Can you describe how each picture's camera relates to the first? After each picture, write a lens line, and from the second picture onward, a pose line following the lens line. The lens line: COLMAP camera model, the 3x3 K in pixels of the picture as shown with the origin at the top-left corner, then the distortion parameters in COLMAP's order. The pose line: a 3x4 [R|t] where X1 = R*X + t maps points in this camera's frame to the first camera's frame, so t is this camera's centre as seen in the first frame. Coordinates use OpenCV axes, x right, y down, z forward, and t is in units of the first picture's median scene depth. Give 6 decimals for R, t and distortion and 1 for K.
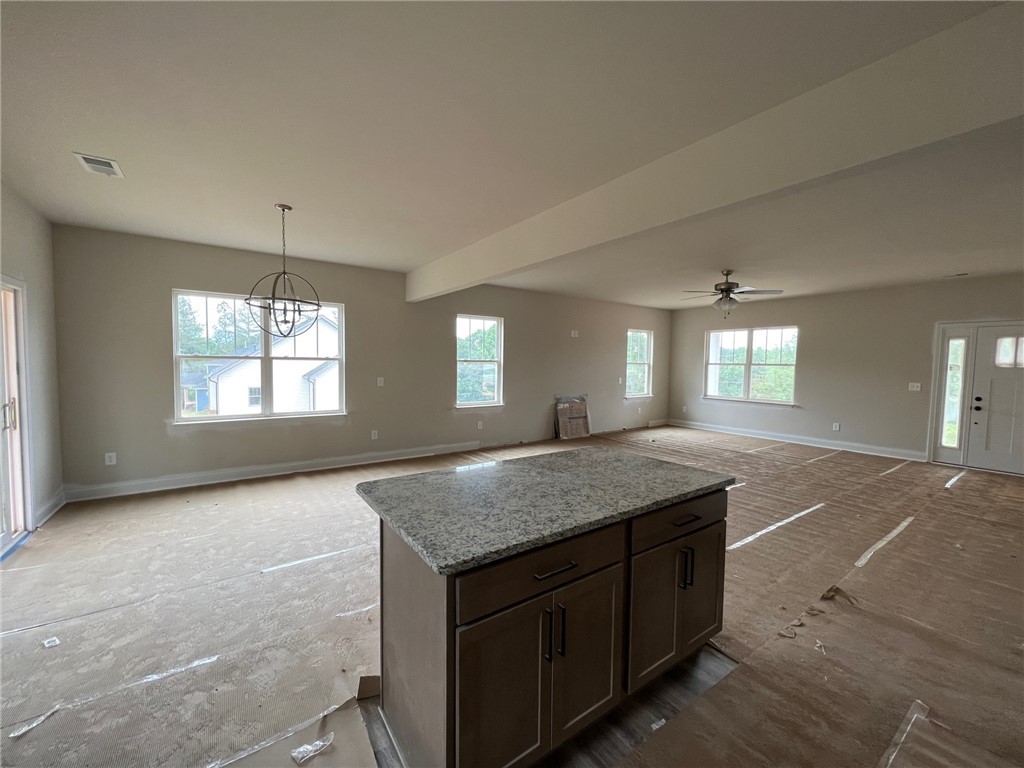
lens RADIAL K [[408.9, 0, 507.4], [0, 408.9, 379.8], [0, 0, 1]] dist [0.002536, 0.000414]
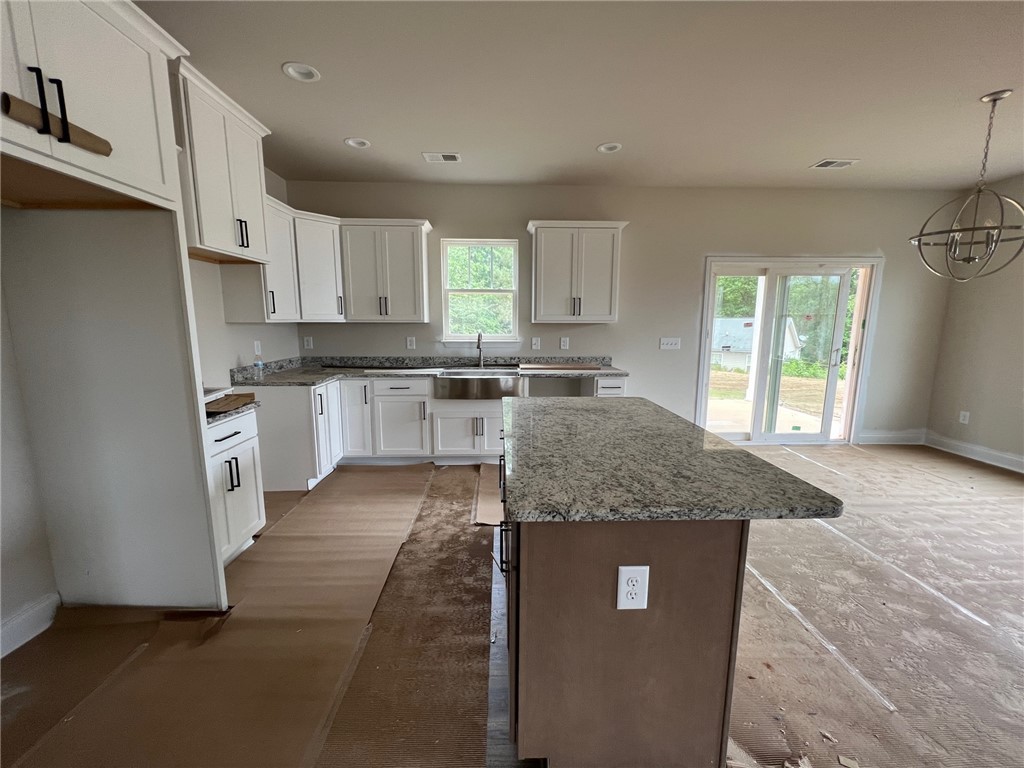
lens RADIAL K [[408.9, 0, 515.1], [0, 408.9, 382.9], [0, 0, 1]] dist [0.002536, 0.000414]
pose [[-0.530089, 0.113076, -0.840369, 0.428514], [-0.047317, 0.985580, 0.162461, -0.002321], [0.846621, 0.125883, -0.517095, 0.551761]]
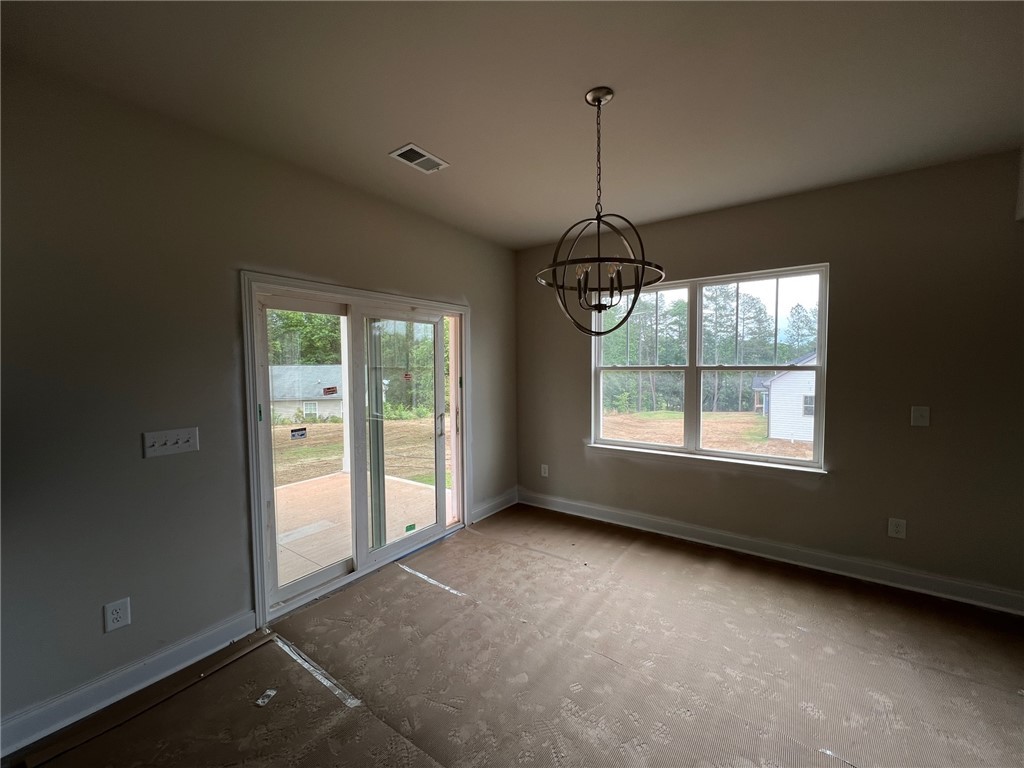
lens RADIAL K [[408.9, 0, 507.7], [0, 408.9, 385.2], [0, 0, 1]] dist [0.002536, 0.000414]
pose [[0.338194, 0.029801, -0.940605, -0.051377], [-0.026996, 0.999394, 0.021958, -0.036175], [0.940689, 0.017967, 0.338793, 0.541785]]
